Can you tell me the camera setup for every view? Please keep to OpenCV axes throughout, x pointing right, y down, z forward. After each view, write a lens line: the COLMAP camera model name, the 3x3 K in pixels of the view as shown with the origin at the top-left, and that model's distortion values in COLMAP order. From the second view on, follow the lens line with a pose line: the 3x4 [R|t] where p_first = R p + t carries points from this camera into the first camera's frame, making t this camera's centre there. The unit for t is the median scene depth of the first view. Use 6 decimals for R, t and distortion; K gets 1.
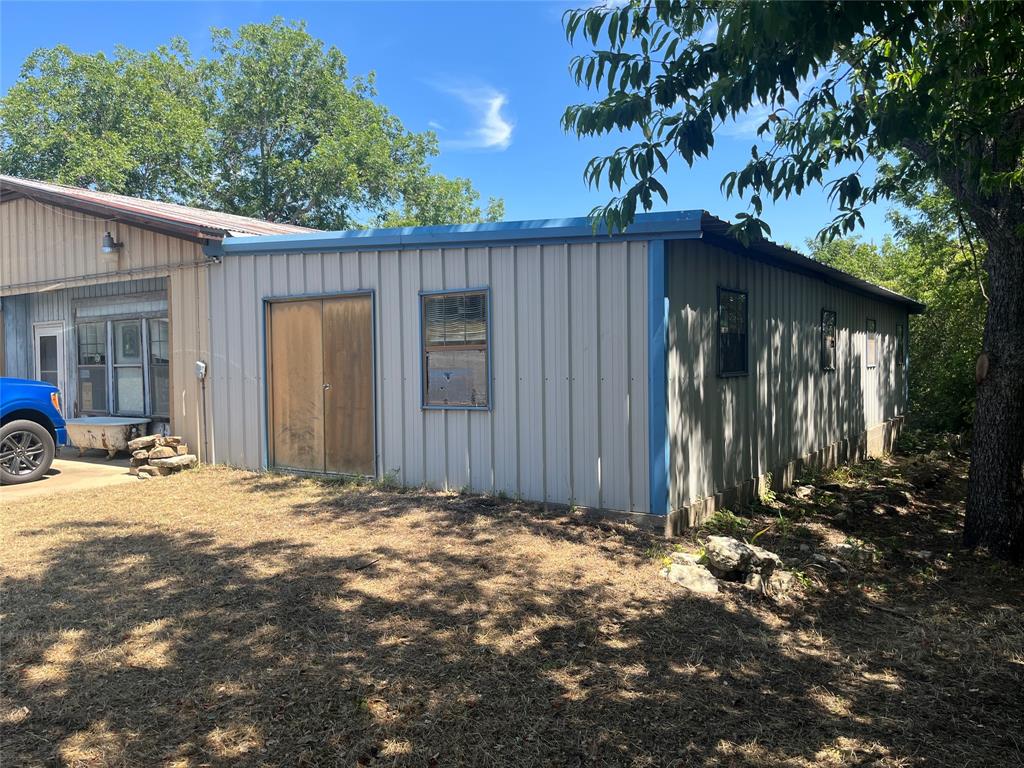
lens RADIAL K [[774.5, 0, 519.4], [0, 774.5, 392.9], [0, 0, 1]] dist [0.052791, -0.075800]
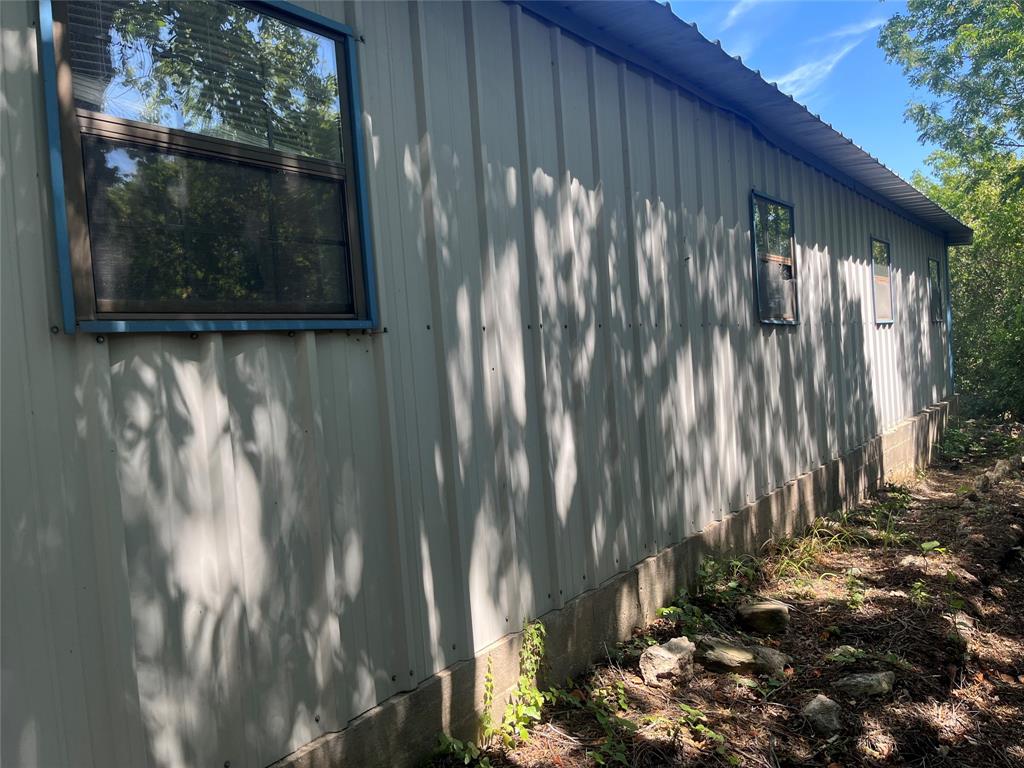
lens RADIAL K [[774.5, 0, 529.5], [0, 774.5, 377.3], [0, 0, 1]] dist [0.052791, -0.075800]
pose [[0.997917, -0.053239, -0.036423, 0.220977], [0.052724, 0.998497, -0.014977, 0.001684], [0.037166, 0.013026, 0.999224, 0.440463]]
